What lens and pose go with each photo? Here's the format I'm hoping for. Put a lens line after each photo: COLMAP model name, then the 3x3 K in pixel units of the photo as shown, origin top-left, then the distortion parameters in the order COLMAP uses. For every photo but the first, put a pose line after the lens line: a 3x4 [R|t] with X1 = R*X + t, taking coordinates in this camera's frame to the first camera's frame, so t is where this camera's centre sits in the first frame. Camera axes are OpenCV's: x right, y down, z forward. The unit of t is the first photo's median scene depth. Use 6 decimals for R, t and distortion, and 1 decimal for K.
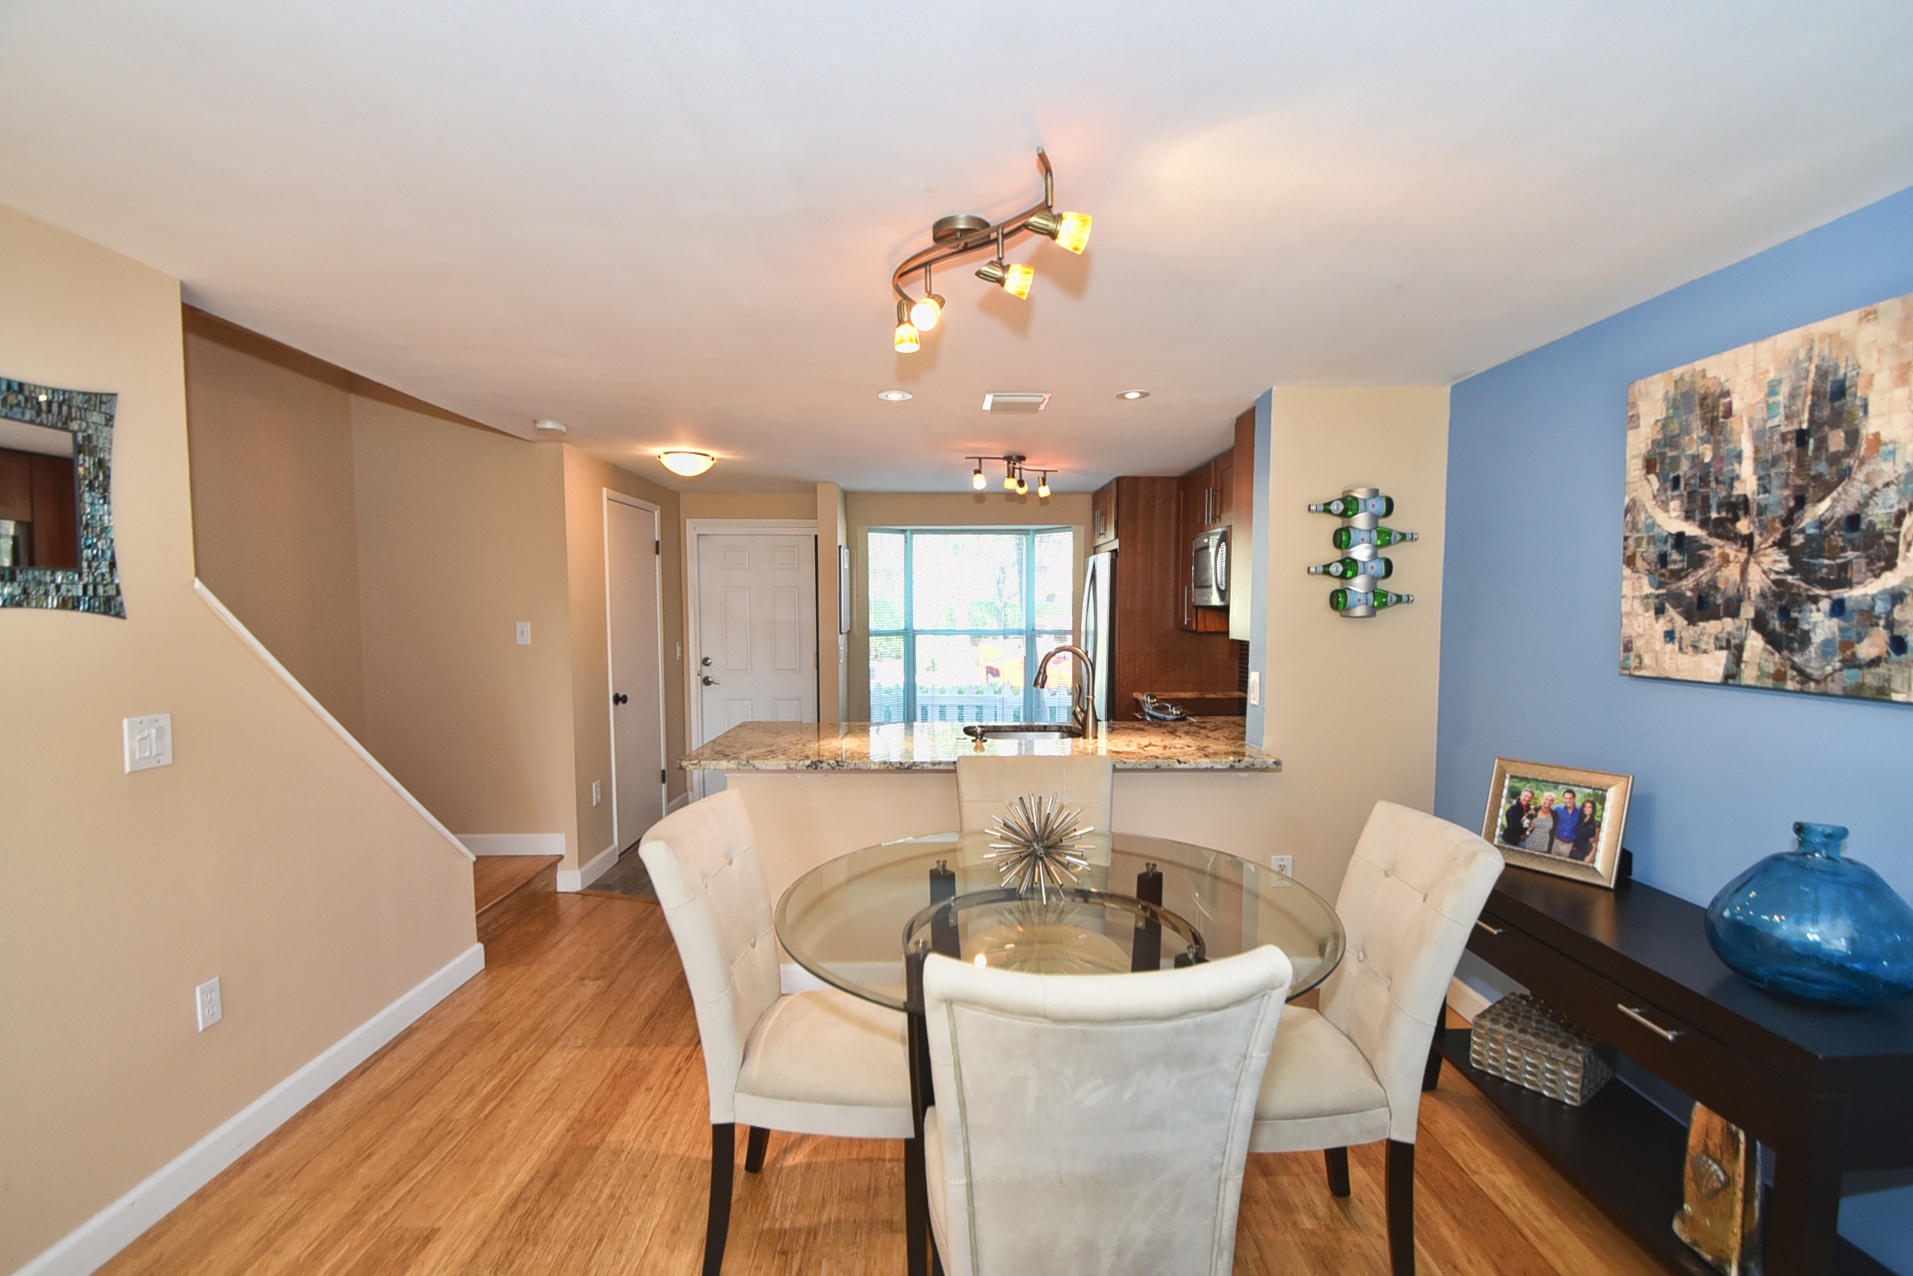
lens RADIAL K [[886.0, 0, 958.5], [0, 886.0, 671.2], [0, 0, 1]] dist [0.019854, -0.022733]
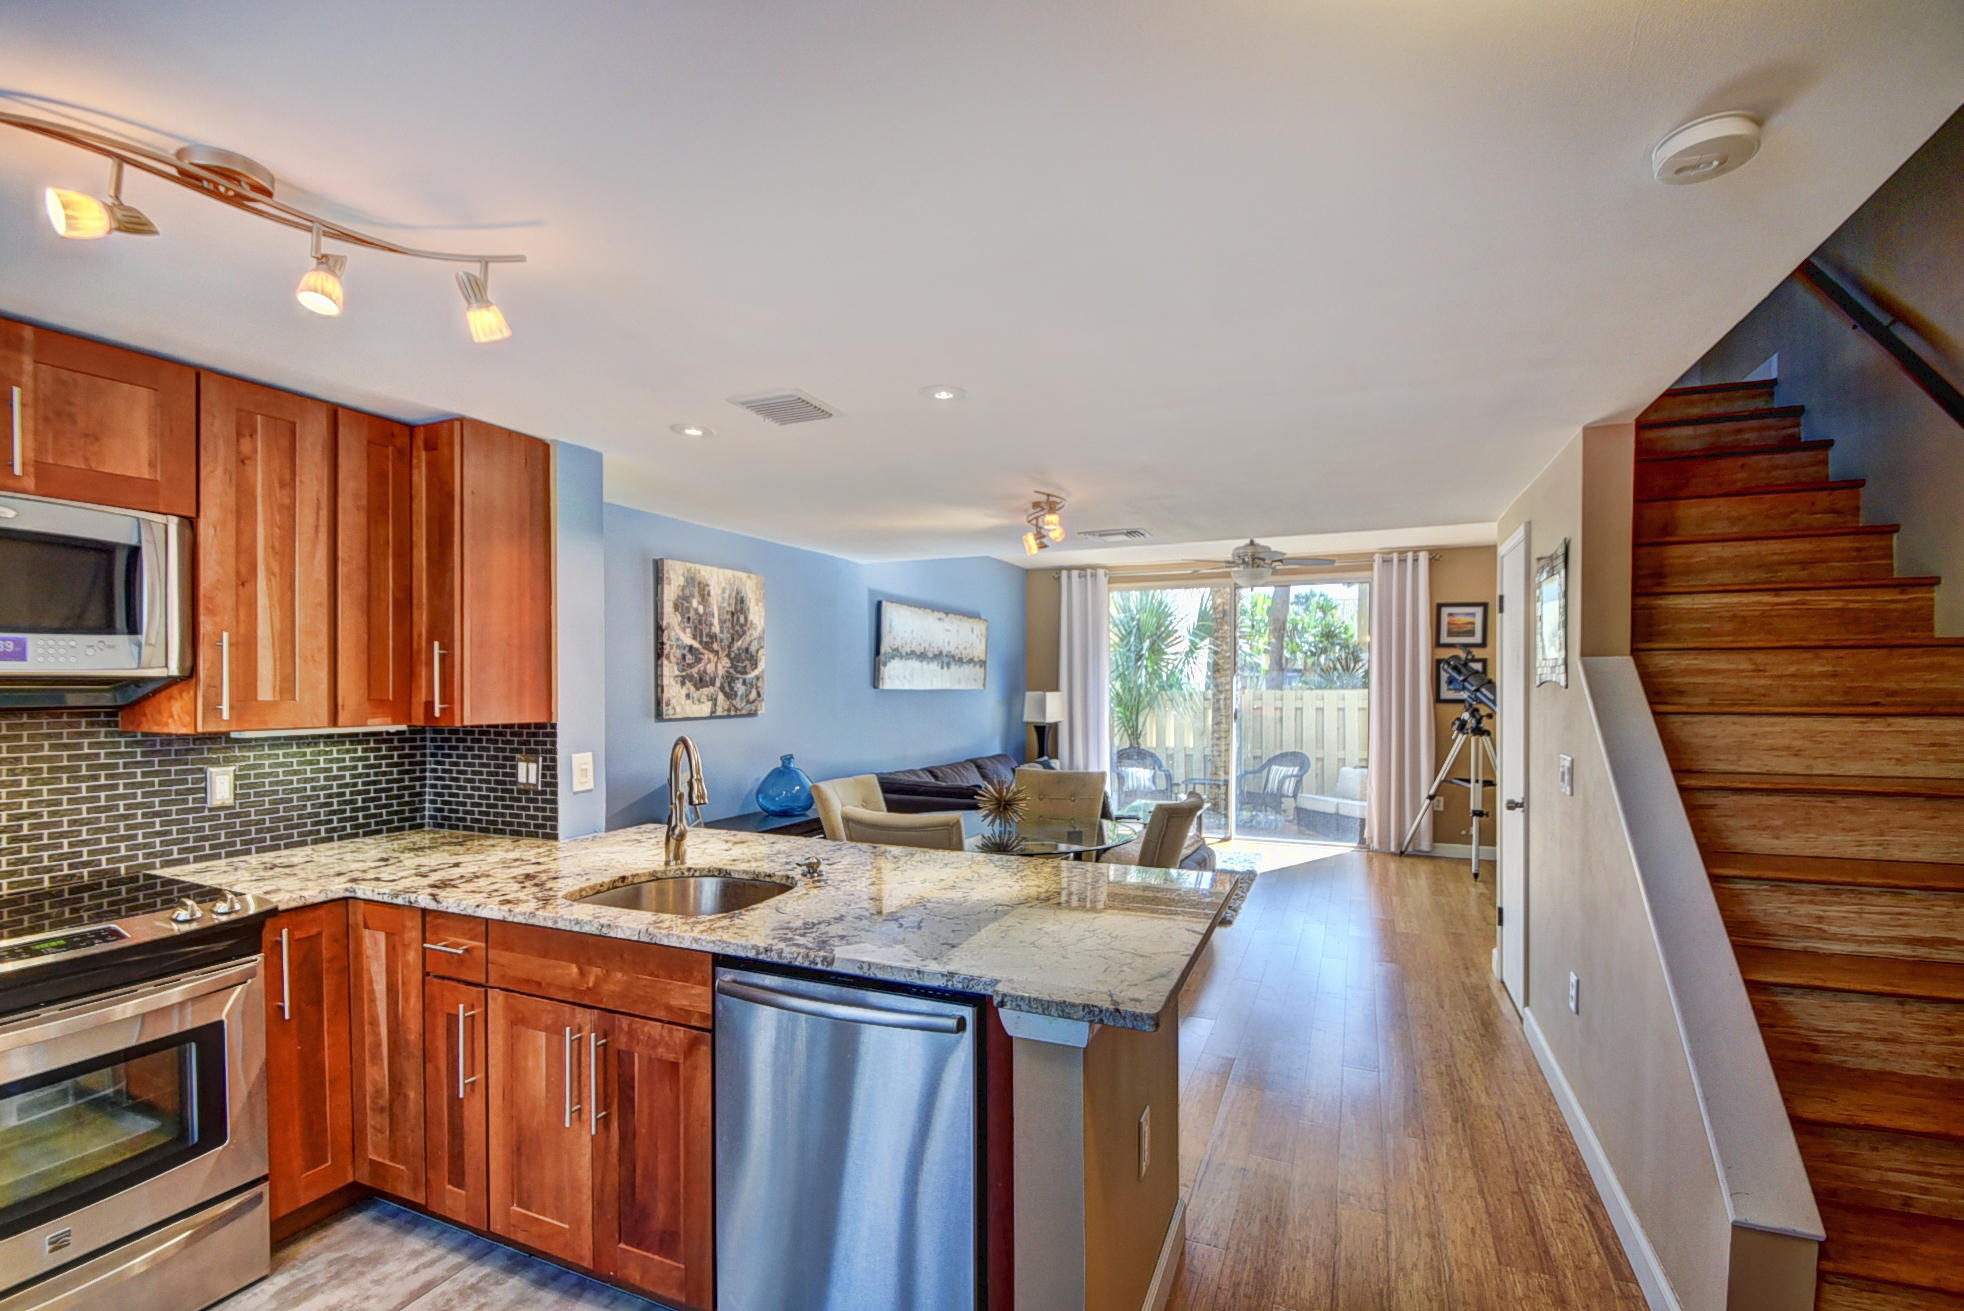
lens RADIAL K [[867.3, 0, 981.0], [0, 867.3, 689.7], [0, 0, 1]] dist [0.010307, -0.015764]
pose [[-0.911417, -0.001491, 0.411482, -0.611105], [0.031130, 0.996878, 0.072564, -0.179999], [-0.410306, 0.078945, -0.908524, 2.569408]]
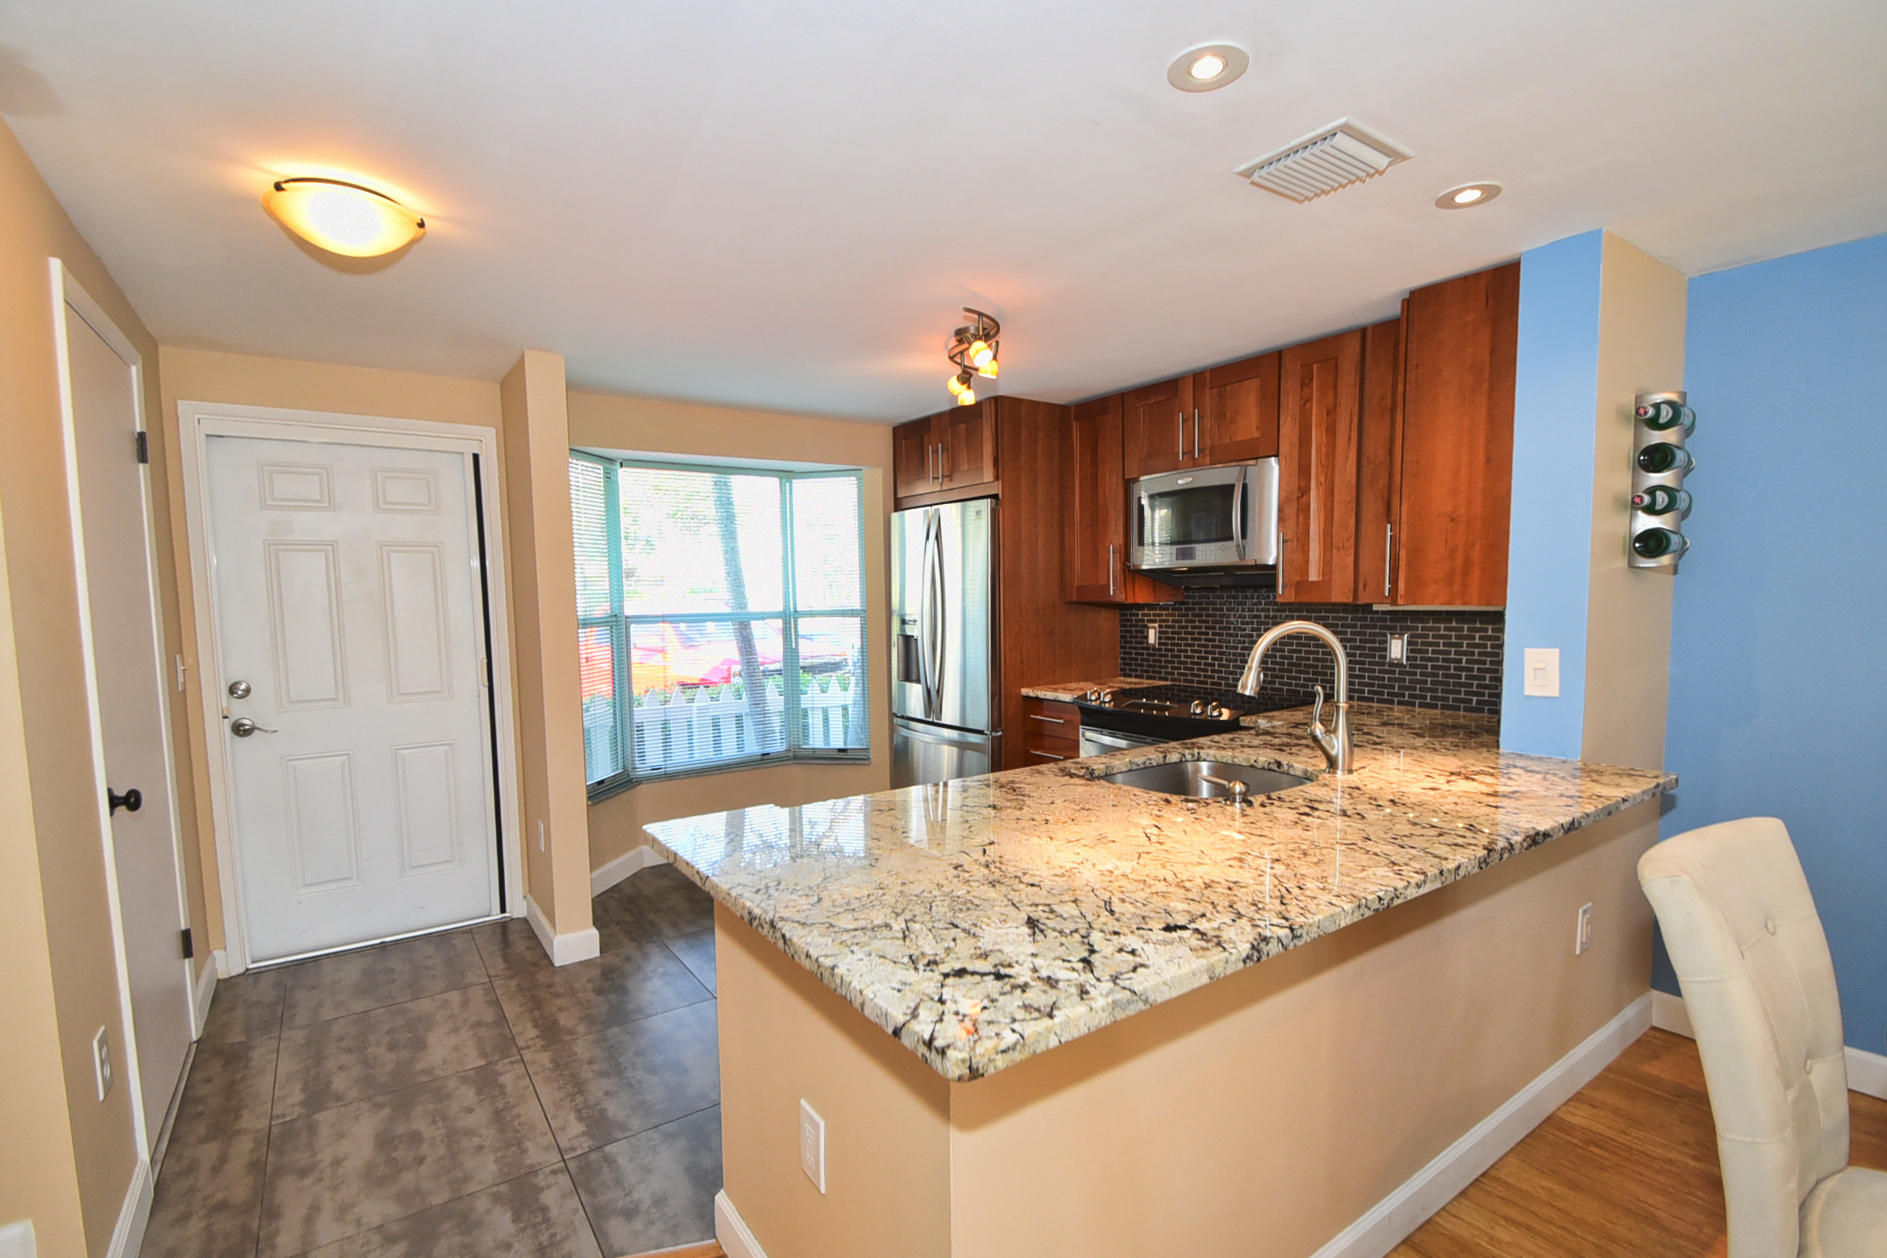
lens RADIAL K [[862.9, 0, 945.3], [0, 862.9, 664.2], [0, 0, 1]] dist [-0.014587, -0.000134]
pose [[0.827993, -0.059480, 0.557574, -0.672018], [0.054895, 0.998180, 0.024965, -0.046746], [-0.558044, 0.009937, 0.829752, 1.114766]]
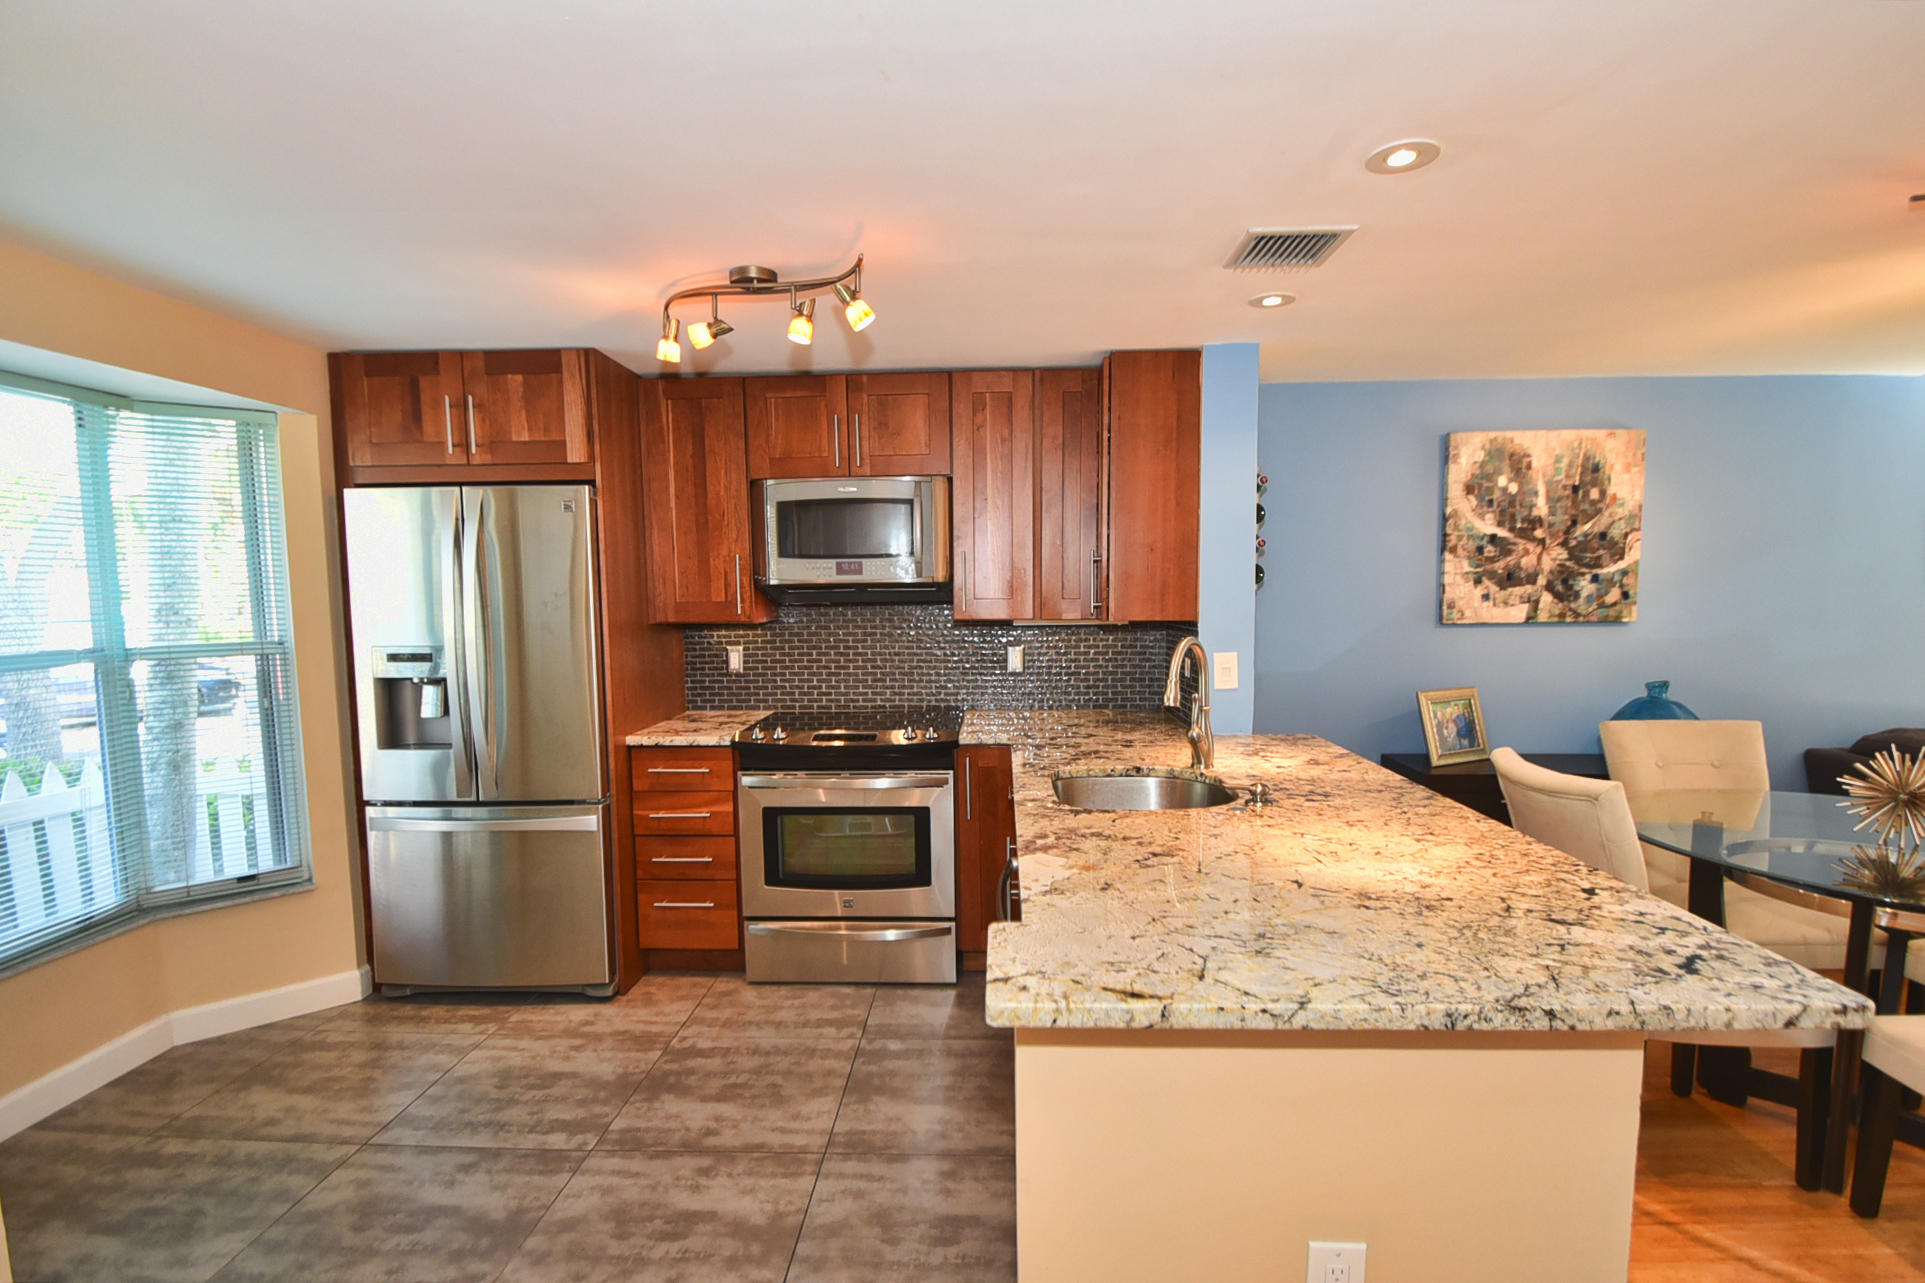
lens RADIAL K [[920.7, 0, 961.9], [0, 920.7, 676.9], [0, 0, 1]] dist [0.008581, -0.017557]
pose [[0.058644, -0.092953, 0.993942, -0.980412], [0.082764, 0.992681, 0.087951, -0.126494], [-0.994842, 0.077105, 0.065908, 1.915937]]
